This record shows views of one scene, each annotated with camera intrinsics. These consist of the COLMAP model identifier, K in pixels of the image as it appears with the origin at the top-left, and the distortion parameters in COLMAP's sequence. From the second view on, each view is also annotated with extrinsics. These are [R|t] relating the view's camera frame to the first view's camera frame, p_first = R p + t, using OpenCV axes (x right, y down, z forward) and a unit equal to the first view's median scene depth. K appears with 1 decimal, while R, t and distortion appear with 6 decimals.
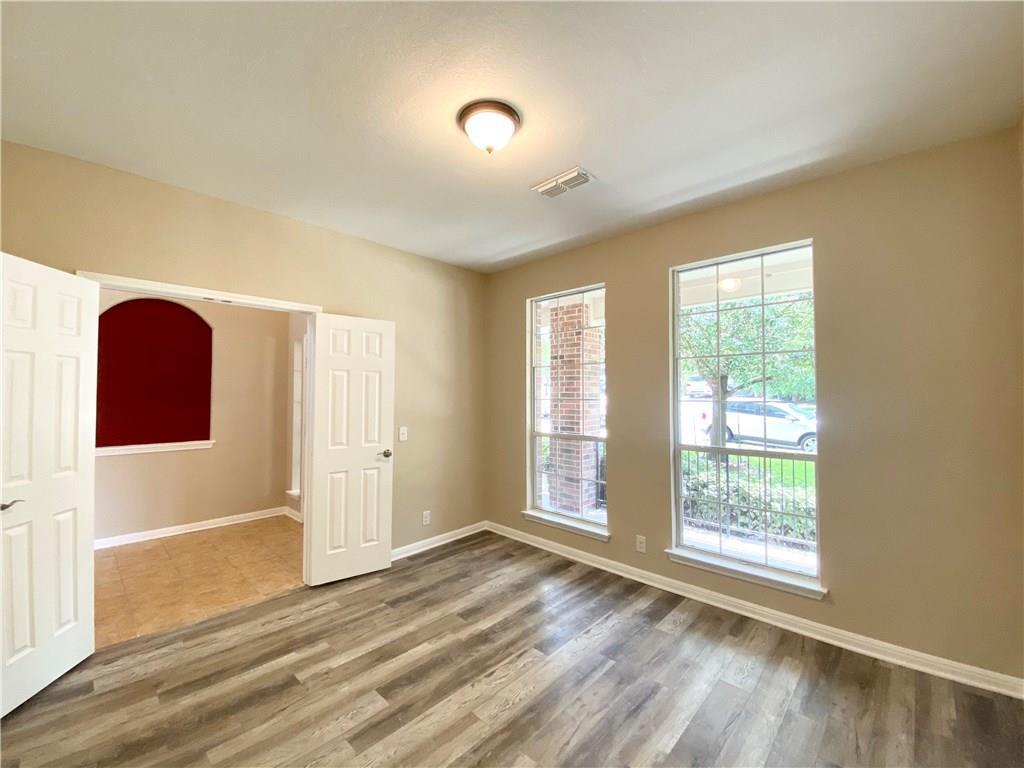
lens RADIAL K [[417.5, 0, 509.1], [0, 417.5, 383.9], [0, 0, 1]] dist [0.009222, -0.011201]
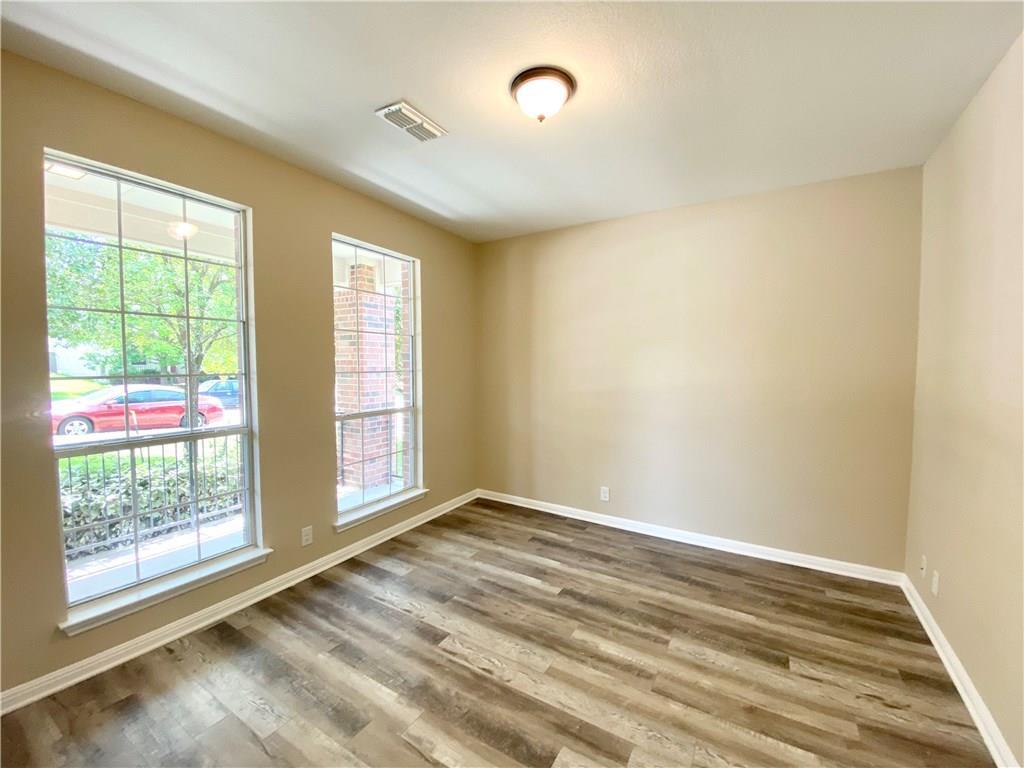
lens RADIAL K [[417.5, 0, 508.1], [0, 417.5, 385.5], [0, 0, 1]] dist [0.009222, -0.011201]
pose [[-0.210263, -0.054697, 0.976114, -0.843136], [-0.027699, 0.998366, 0.049977, 0.013158], [-0.977252, -0.016529, -0.211434, 1.058038]]
